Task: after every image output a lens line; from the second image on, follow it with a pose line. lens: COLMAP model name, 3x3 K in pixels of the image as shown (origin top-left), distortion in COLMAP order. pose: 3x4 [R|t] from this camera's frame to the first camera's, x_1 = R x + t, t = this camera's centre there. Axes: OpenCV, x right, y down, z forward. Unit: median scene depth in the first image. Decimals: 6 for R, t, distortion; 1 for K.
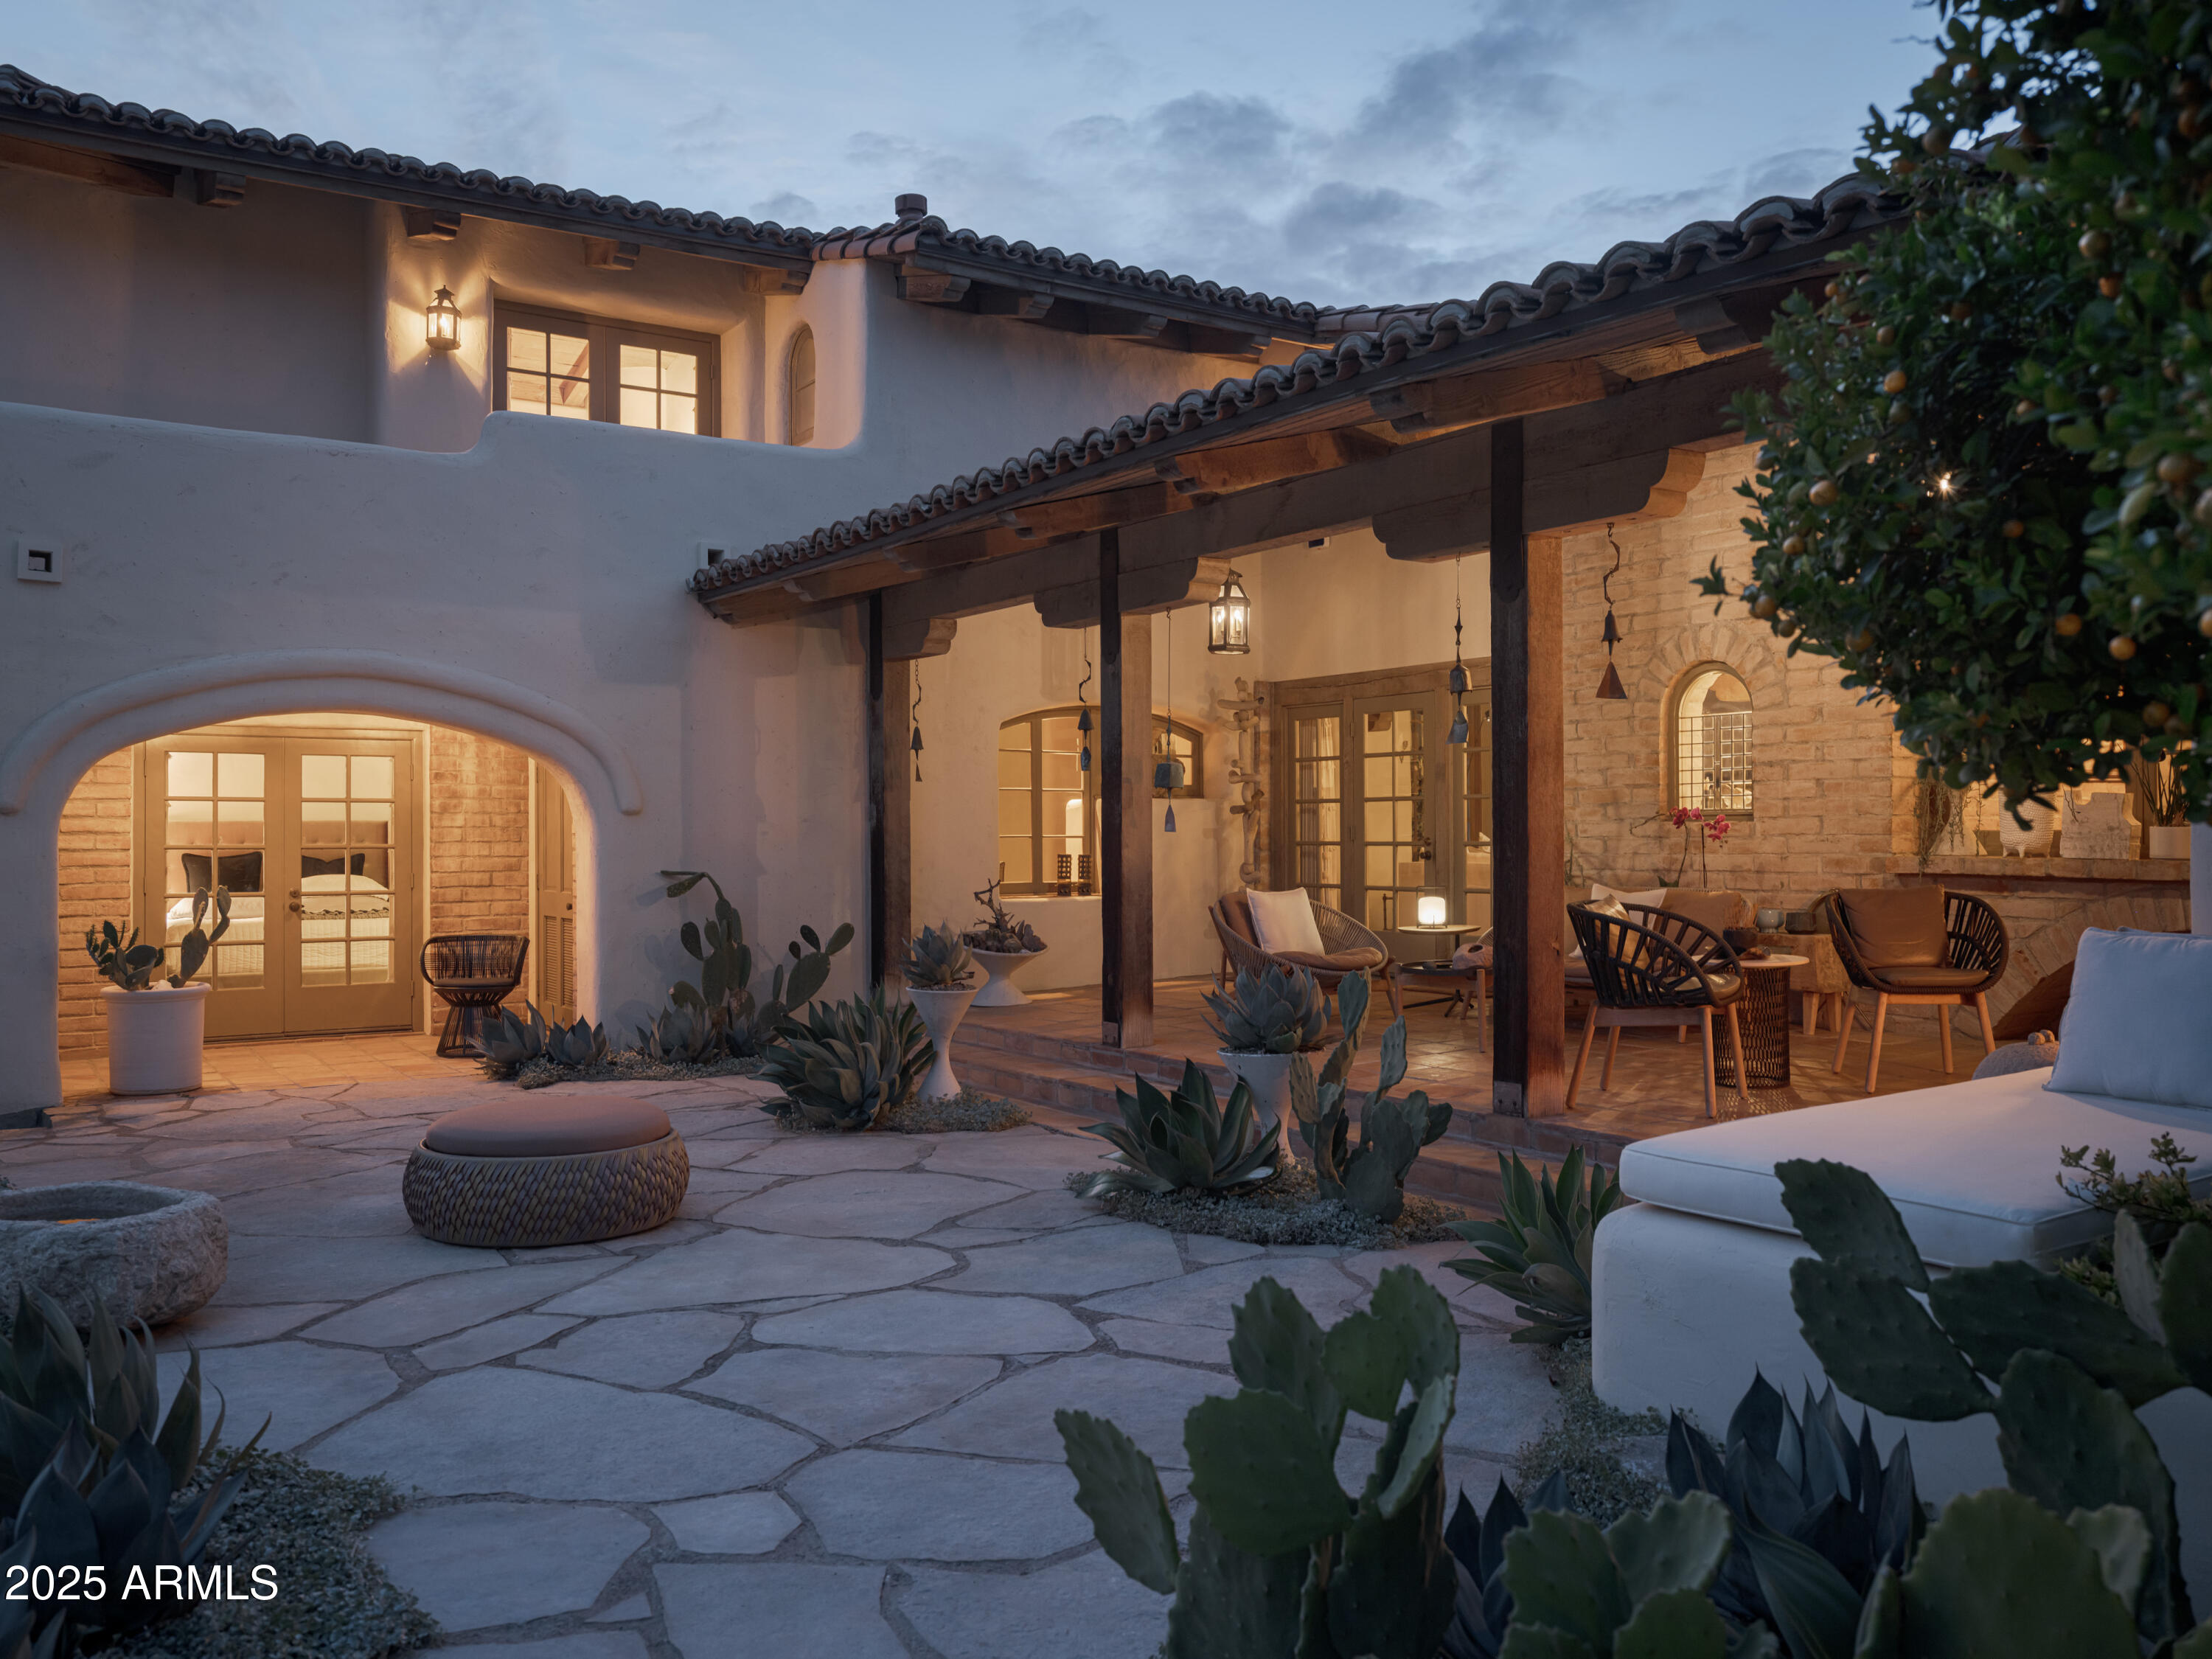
lens RADIAL K [[1628.2, 0, 1106.0], [0, 1628.2, 829.5], [0, 0, 1]] dist [0.001888, 0.001858]
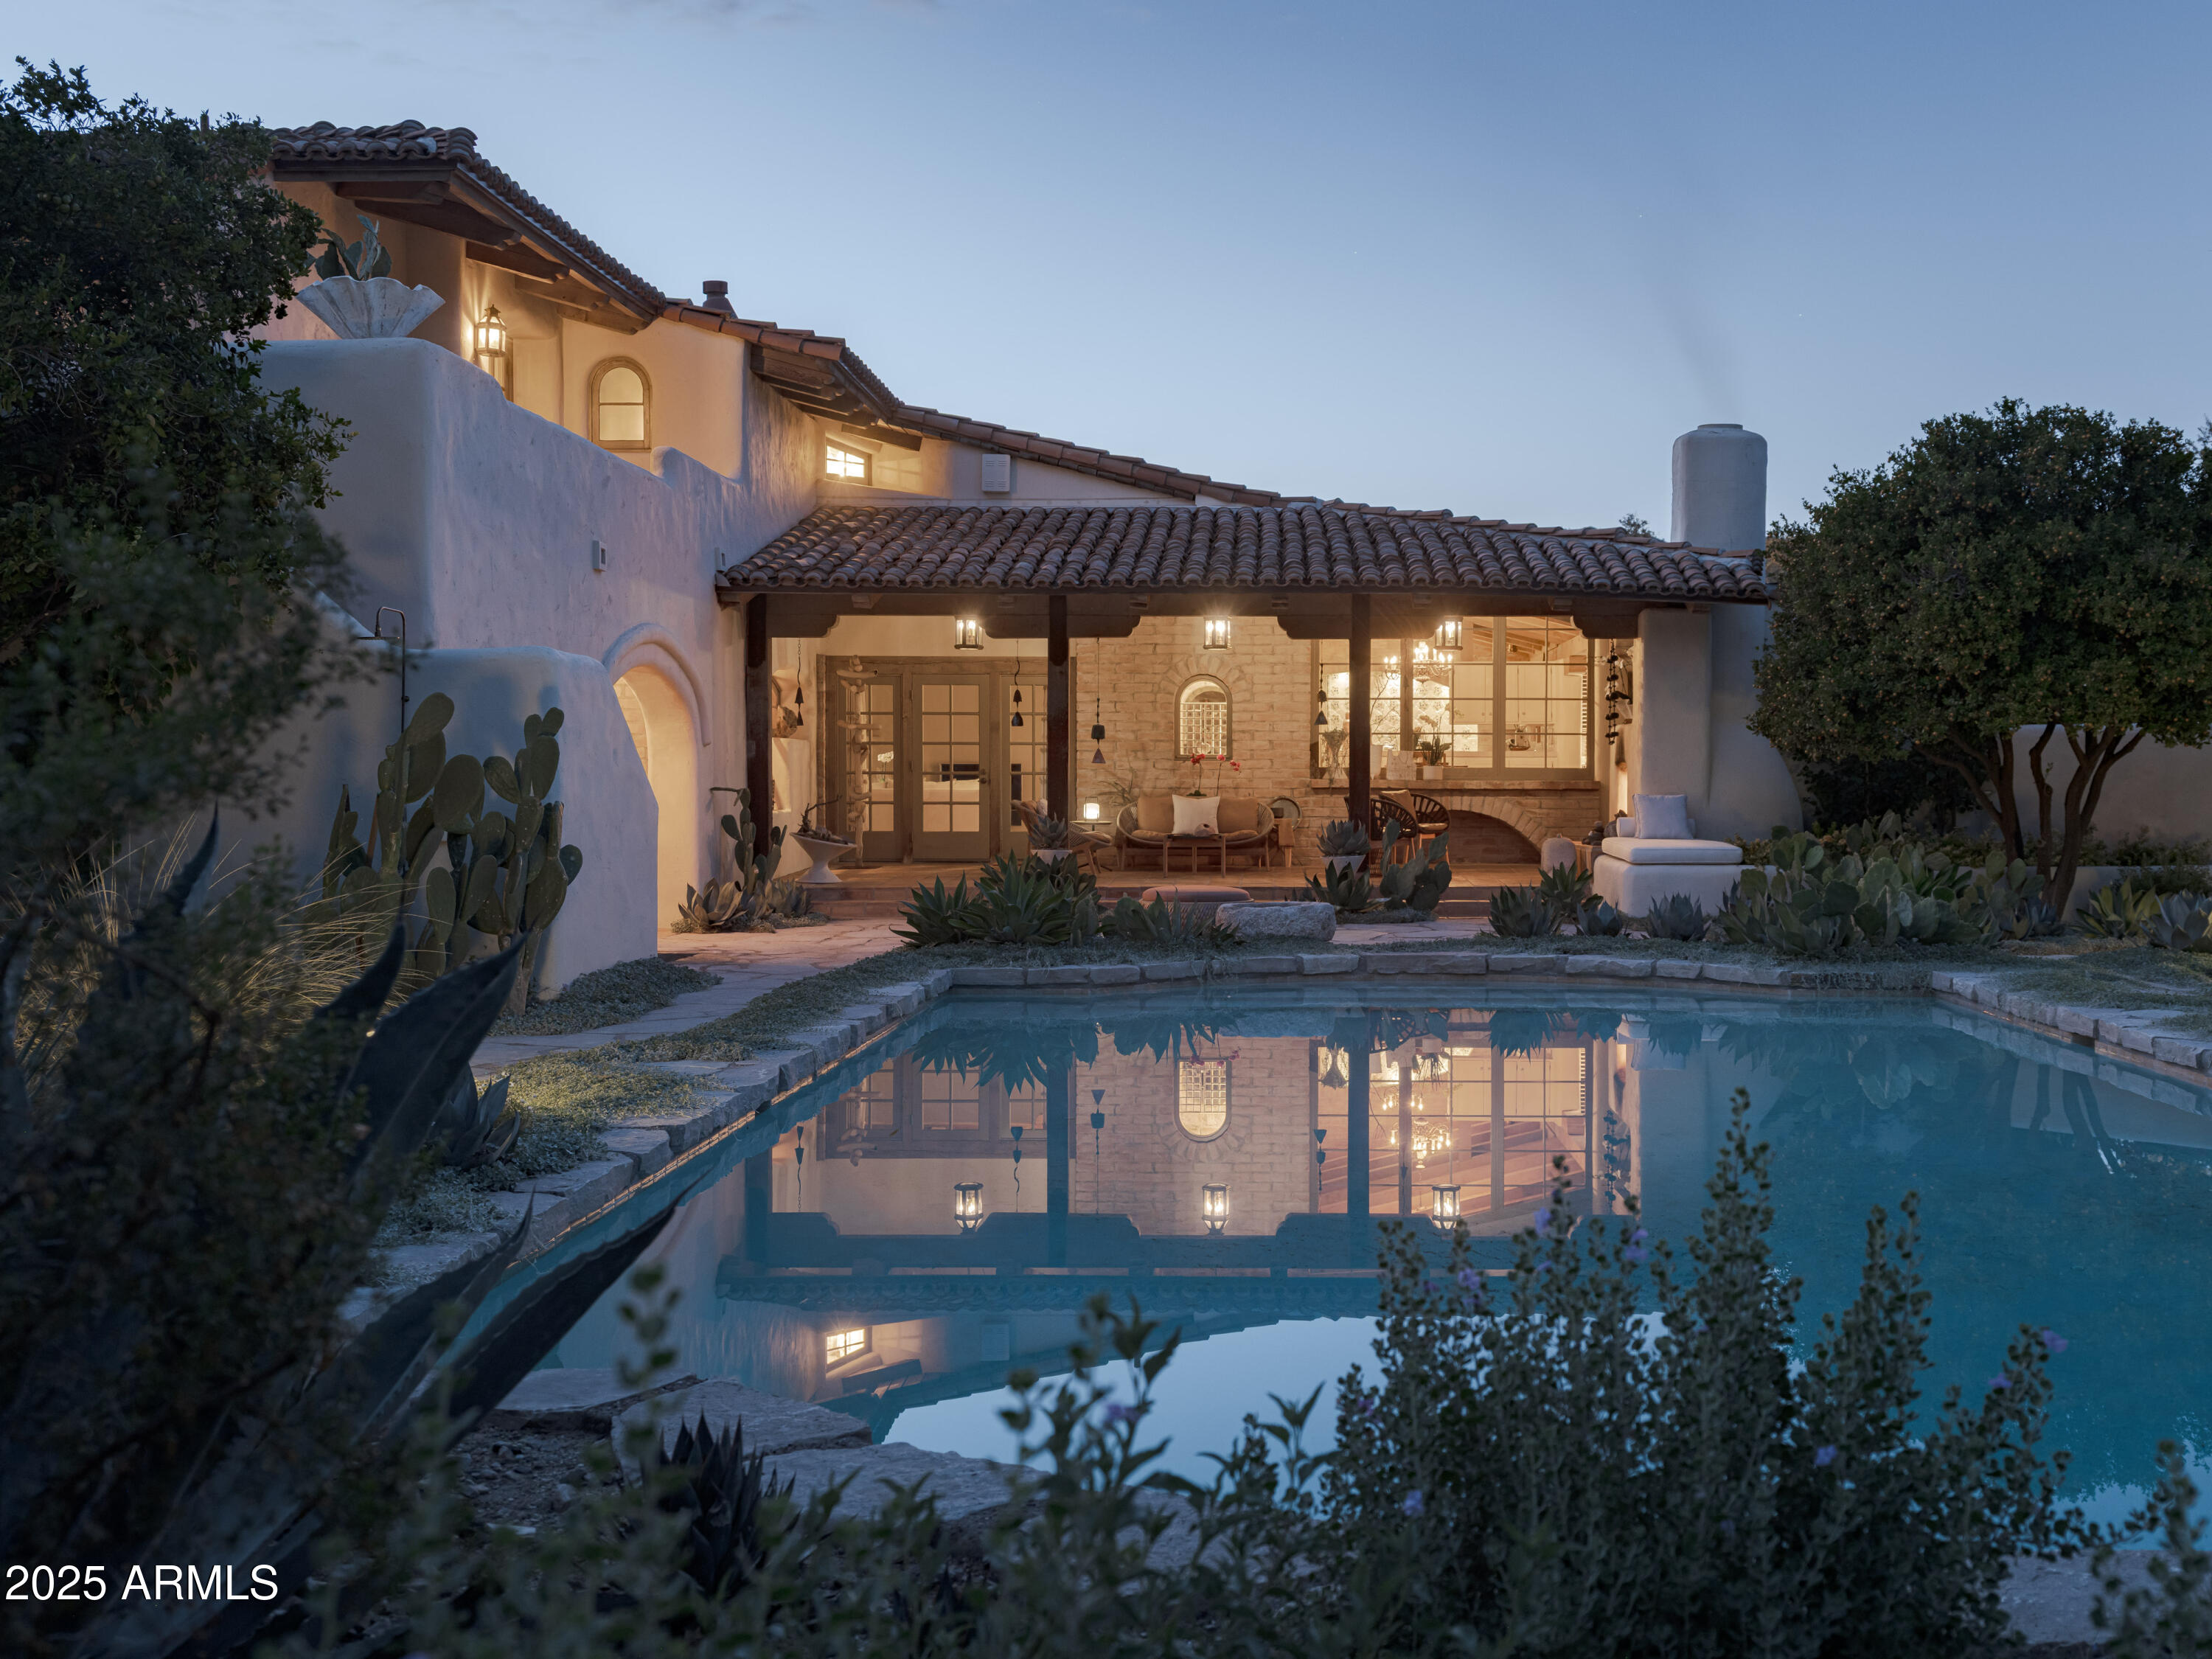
lens RADIAL K [[2371.6, 0, 1219.3], [0, 2371.6, 825.6], [0, 0, 1]] dist [0.042647, -0.010230]
pose [[0.575741, -0.005625, 0.817613, -1.555958], [-0.006931, 0.999907, 0.011760, 0.031042], [-0.817603, -0.012438, 0.575649, -0.482907]]
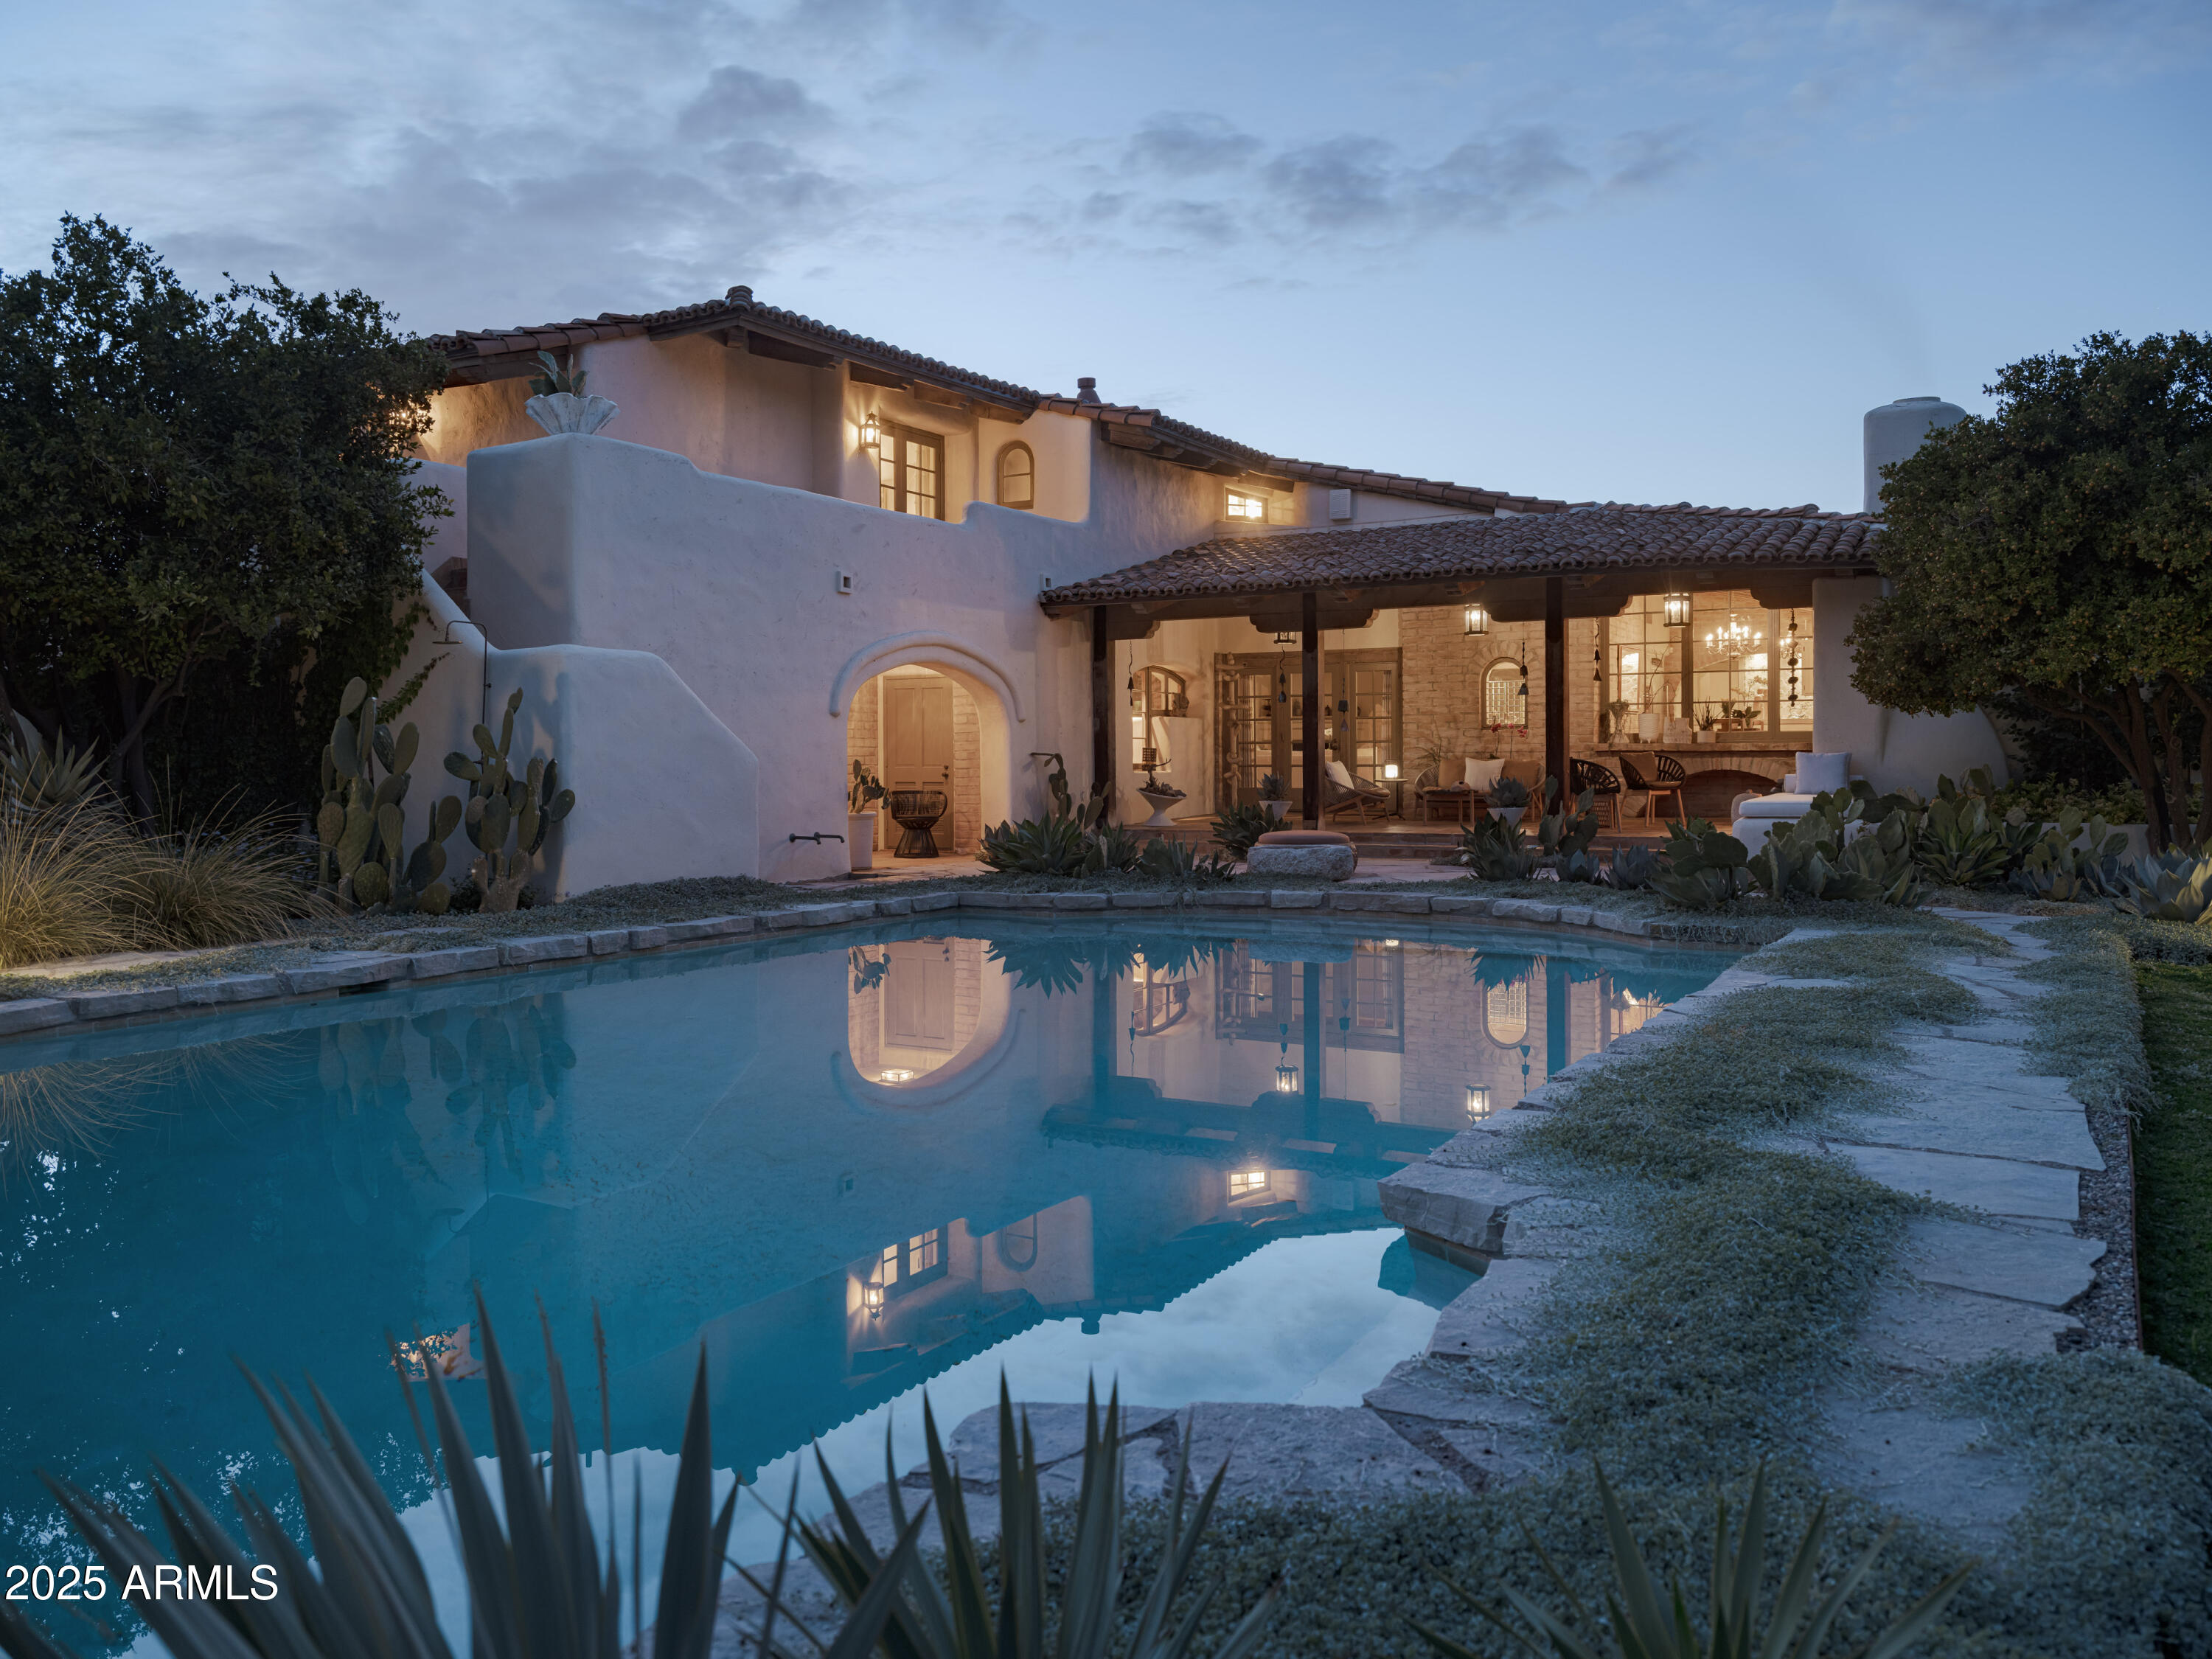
lens RADIAL K [[1674.1, 0, 1069.1], [0, 1674.1, 761.6], [0, 0, 1]] dist [0.001880, 0.001257]
pose [[0.907202, 0.004181, 0.420674, -0.960557], [-0.003273, 0.999990, -0.002882, 0.040181], [-0.420682, 0.001238, 0.907207, -0.696924]]
